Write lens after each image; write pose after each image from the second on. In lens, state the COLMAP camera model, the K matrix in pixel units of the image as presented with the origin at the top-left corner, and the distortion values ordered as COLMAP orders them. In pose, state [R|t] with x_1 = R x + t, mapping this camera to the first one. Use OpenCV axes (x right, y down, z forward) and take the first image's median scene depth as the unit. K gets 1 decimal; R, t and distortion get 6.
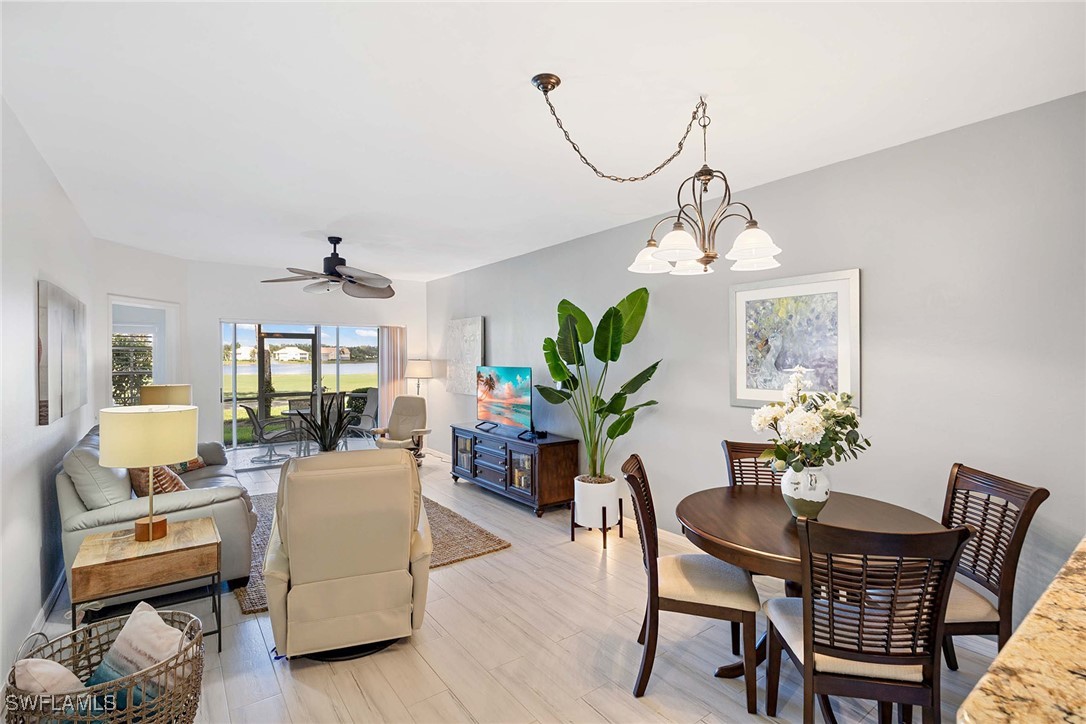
lens RADIAL K [[508.3, 0, 543.0], [0, 508.3, 362.0], [0, 0, 1]] dist [-0.008055, -0.000048]
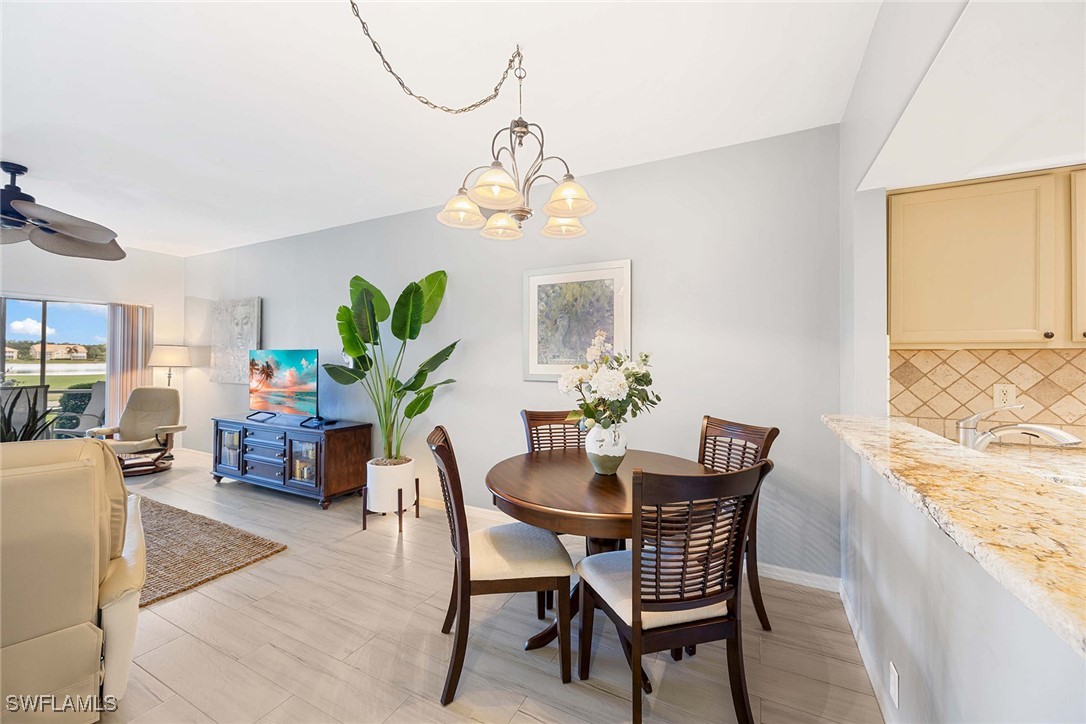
lens RADIAL K [[410.2, 0, 544.4], [0, 410.2, 360.2], [0, 0, 1]] dist [-0.000372, -0.000224]
pose [[0.891160, 0.013298, 0.453495, 0.008697], [-0.005722, 0.999820, -0.018073, 0.063066], [-0.453654, 0.013512, 0.891076, 0.210067]]
